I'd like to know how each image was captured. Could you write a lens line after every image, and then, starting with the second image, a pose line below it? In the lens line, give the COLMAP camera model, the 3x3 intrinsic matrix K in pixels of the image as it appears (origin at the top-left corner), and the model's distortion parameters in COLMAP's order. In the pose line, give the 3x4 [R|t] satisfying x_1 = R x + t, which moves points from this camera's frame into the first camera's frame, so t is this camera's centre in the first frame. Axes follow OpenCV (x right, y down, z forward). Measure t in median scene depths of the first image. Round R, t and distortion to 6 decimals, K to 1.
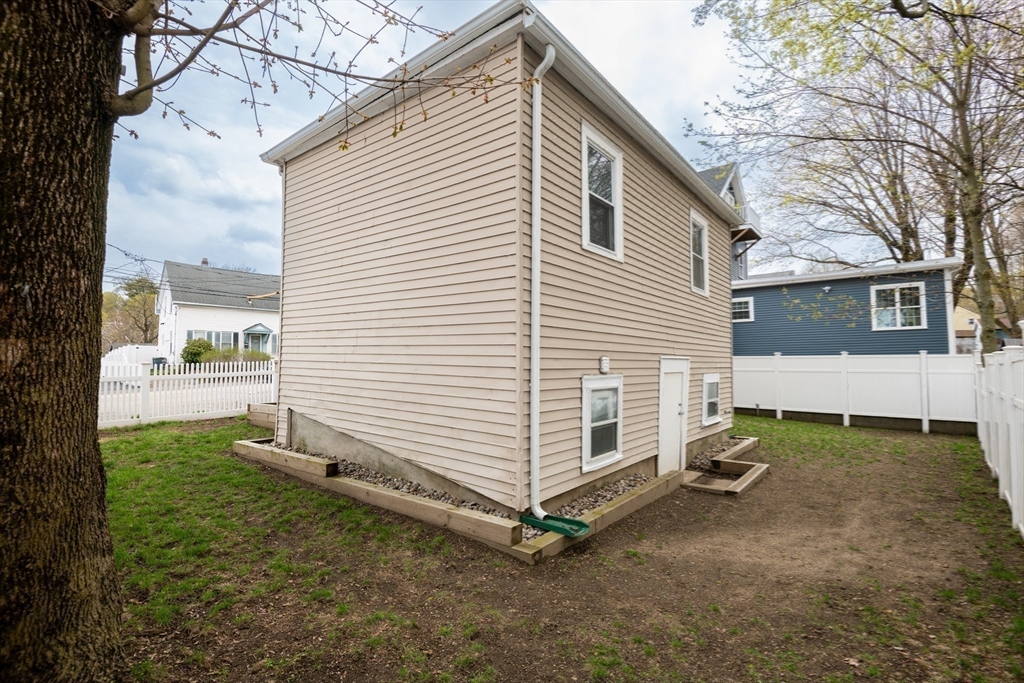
lens RADIAL K [[464.1, 0, 512.0], [0, 464.1, 341.5], [0, 0, 1]] dist [0.023048, -0.019651]
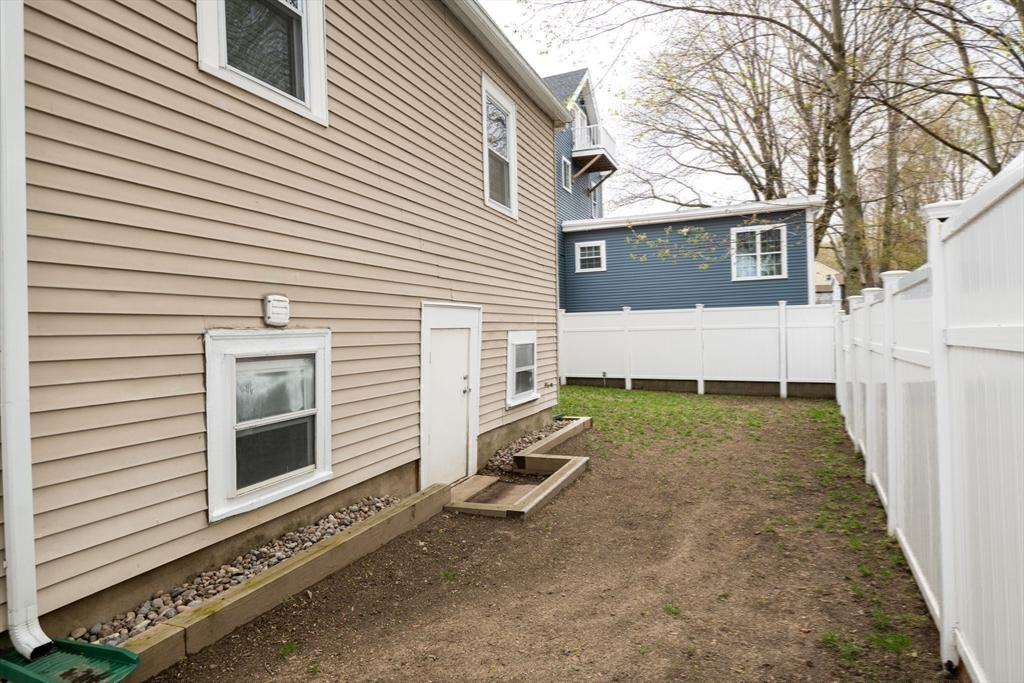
lens RADIAL K [[537.5, 0, 512.0], [0, 537.5, 341.5], [0, 0, 1]] dist [0.065766, -0.048464]
pose [[0.966762, -0.027618, 0.254181, 0.201878], [0.012685, 0.998106, 0.060203, 0.034896], [-0.255362, -0.054978, 0.965281, 0.220610]]
